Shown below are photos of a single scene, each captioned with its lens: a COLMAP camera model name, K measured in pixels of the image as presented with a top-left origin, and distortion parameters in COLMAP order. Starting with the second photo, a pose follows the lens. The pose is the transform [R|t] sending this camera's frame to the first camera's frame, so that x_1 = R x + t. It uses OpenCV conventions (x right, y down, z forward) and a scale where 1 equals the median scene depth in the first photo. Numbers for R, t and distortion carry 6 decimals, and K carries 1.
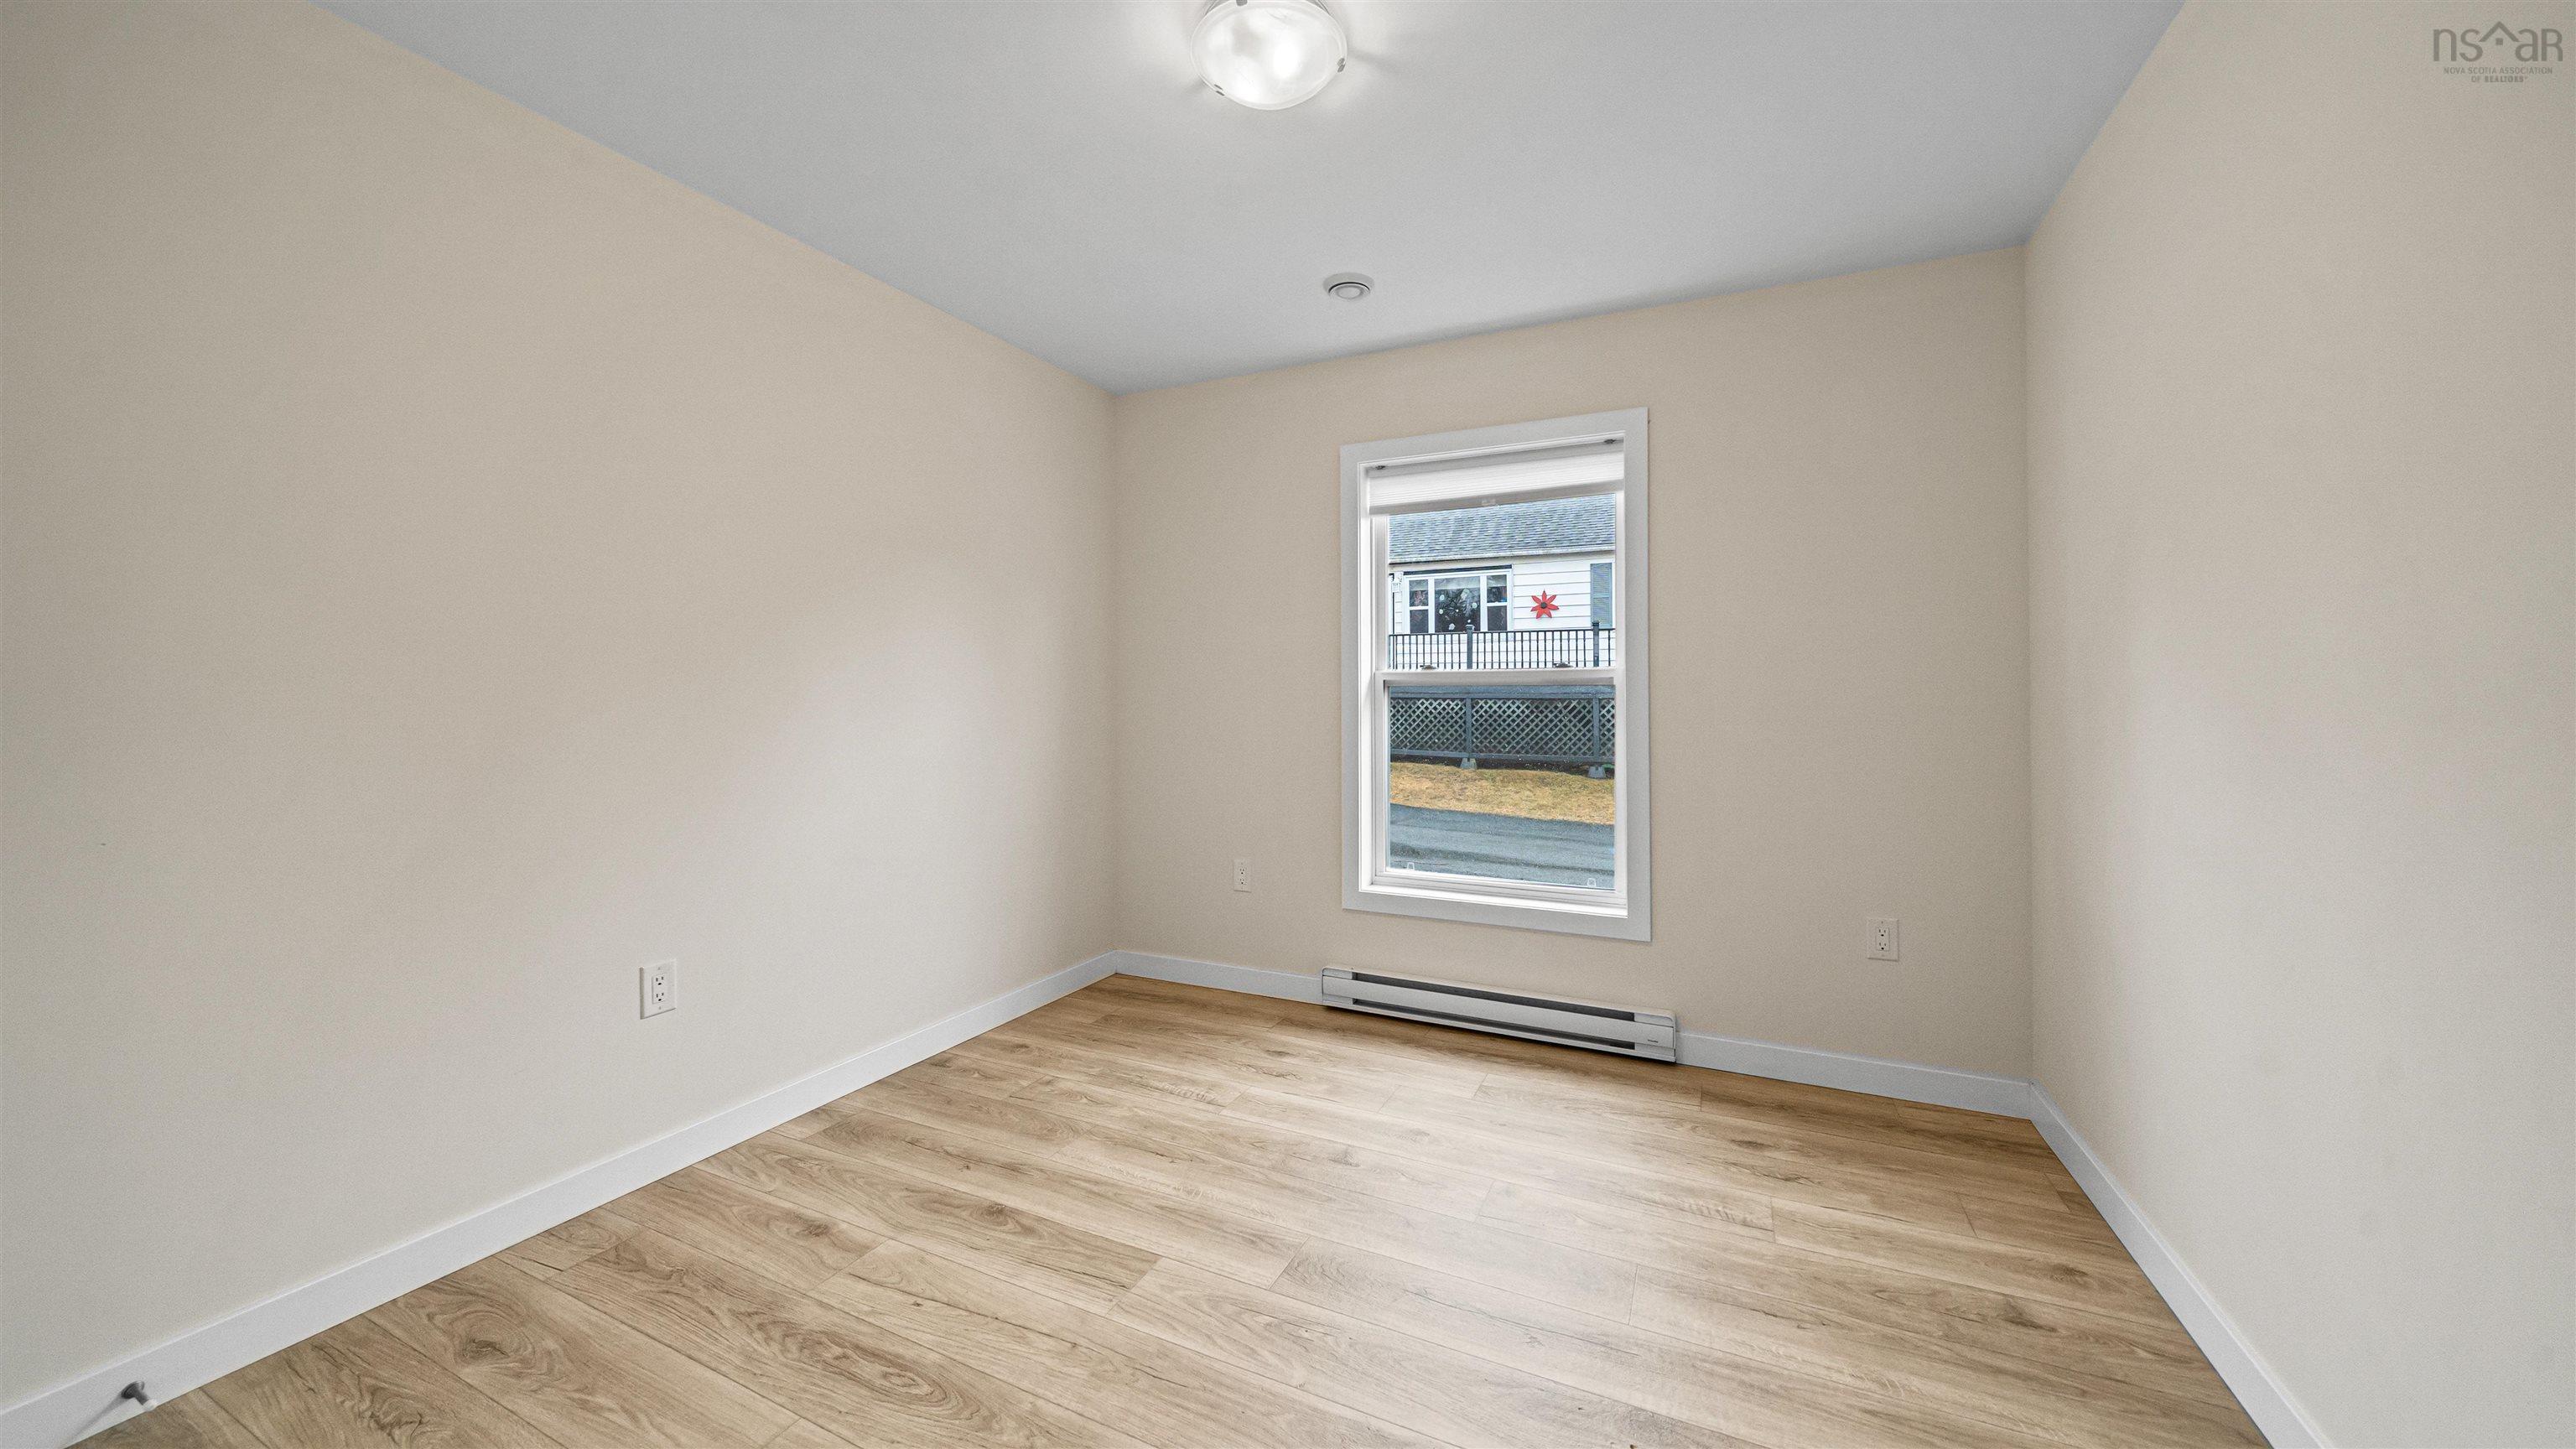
lens RADIAL K [[896.7, 0, 1285.3], [0, 896.7, 777.3], [0, 0, 1]] dist [-0.003238, -0.000420]
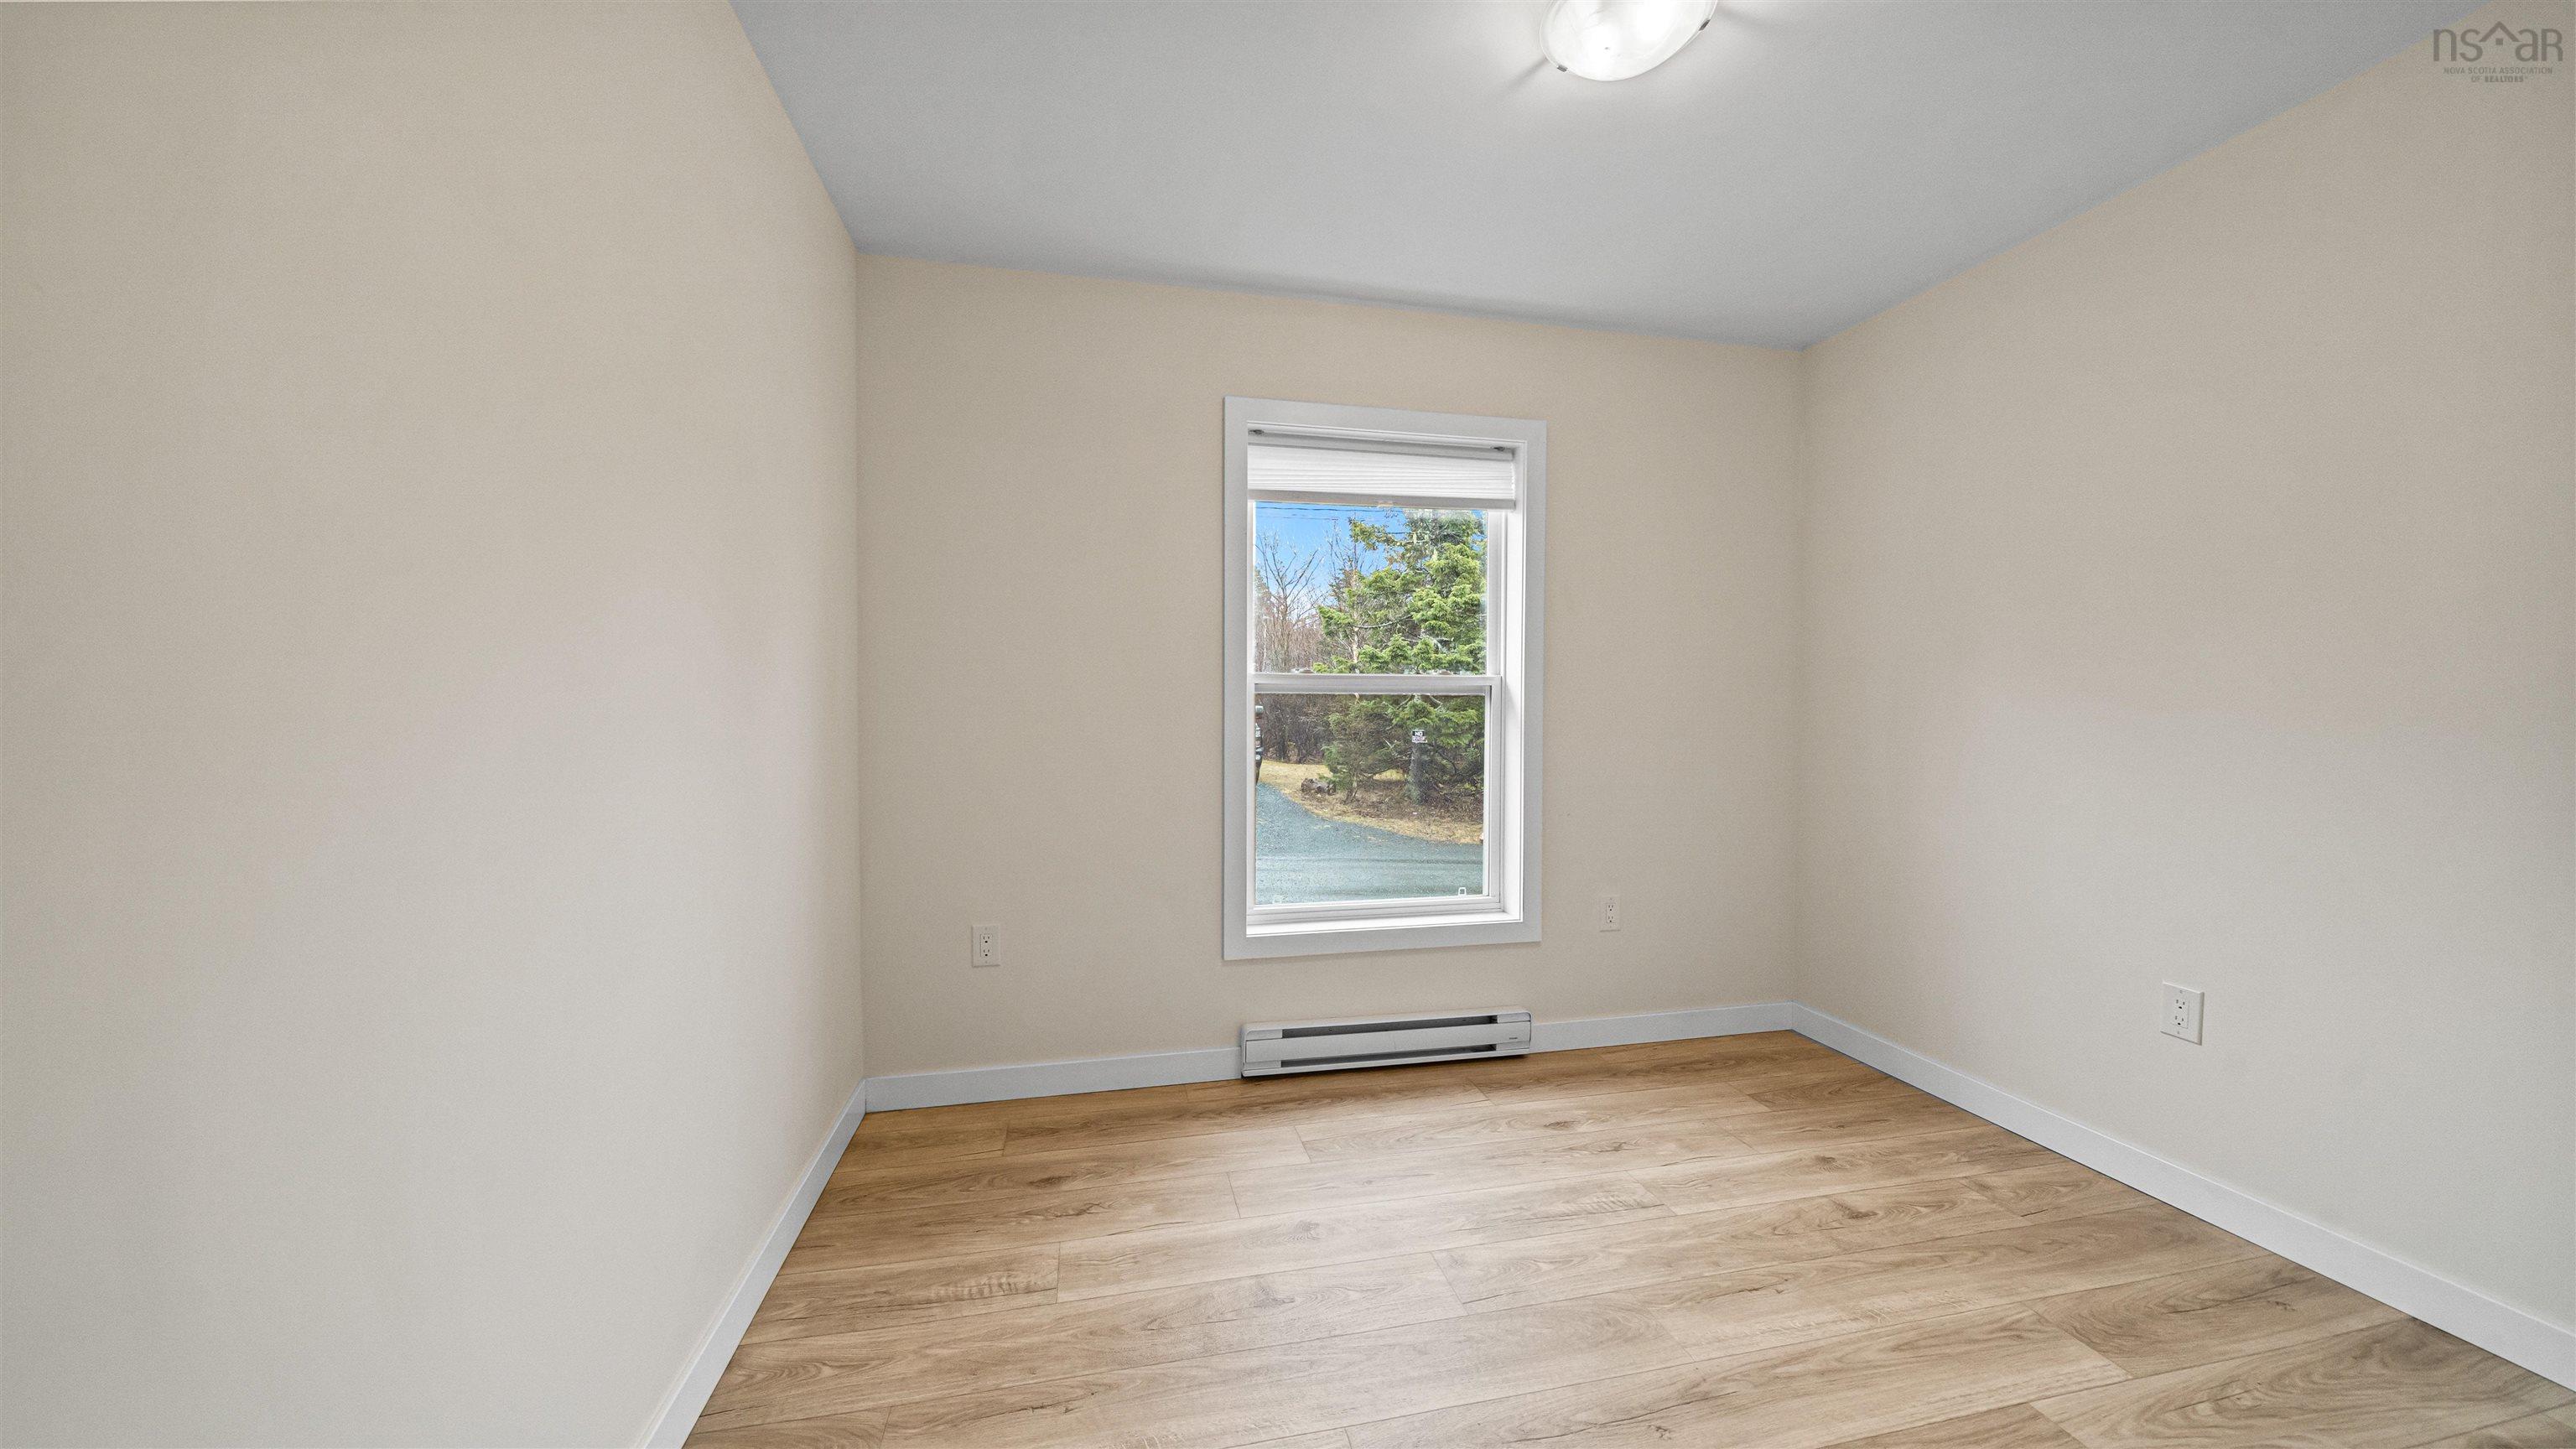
lens RADIAL K [[896.7, 0, 1296.0], [0, 896.7, 714.6], [0, 0, 1]] dist [-0.003238, -0.000420]
pose [[0.781122, -0.004947, 0.624359, -0.397906], [0.048912, 0.997380, -0.053290, -0.034225], [-0.622460, 0.072165, 0.779318, 0.349039]]
